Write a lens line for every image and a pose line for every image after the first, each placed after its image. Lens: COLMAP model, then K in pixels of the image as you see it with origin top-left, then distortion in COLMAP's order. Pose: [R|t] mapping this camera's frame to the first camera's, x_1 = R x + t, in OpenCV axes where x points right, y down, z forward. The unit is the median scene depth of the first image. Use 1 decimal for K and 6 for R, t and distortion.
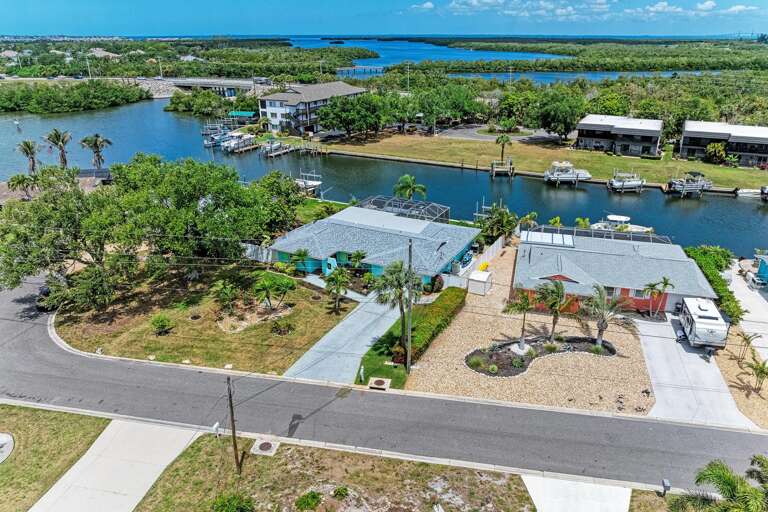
lens RADIAL K [[546.1, 0, 386.6], [0, 546.1, 252.1], [0, 0, 1]] dist [-0.021428, 0.005614]
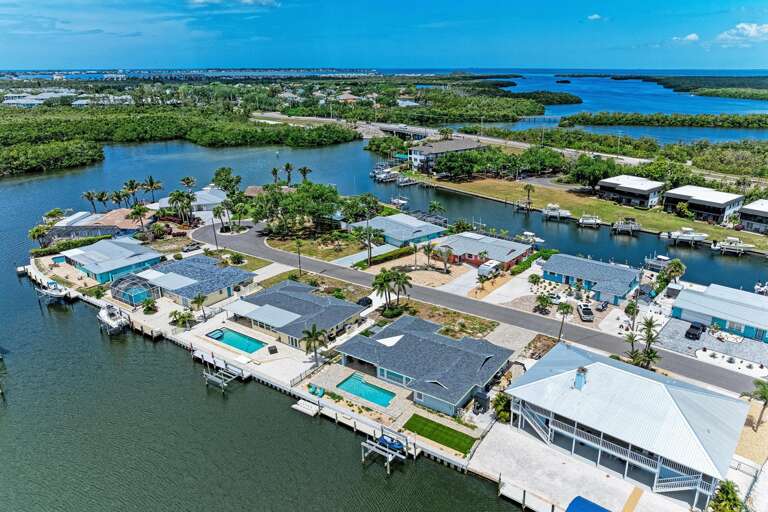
lens RADIAL K [[546.1, 0, 384.1], [0, 546.1, 257.8], [0, 0, 1]] dist [-0.021428, 0.005614]
pose [[0.912639, 0.135164, -0.385773, 0.408139], [-0.151537, 0.988376, -0.012200, 0.068869], [0.379640, 0.069593, 0.922513, -0.531853]]
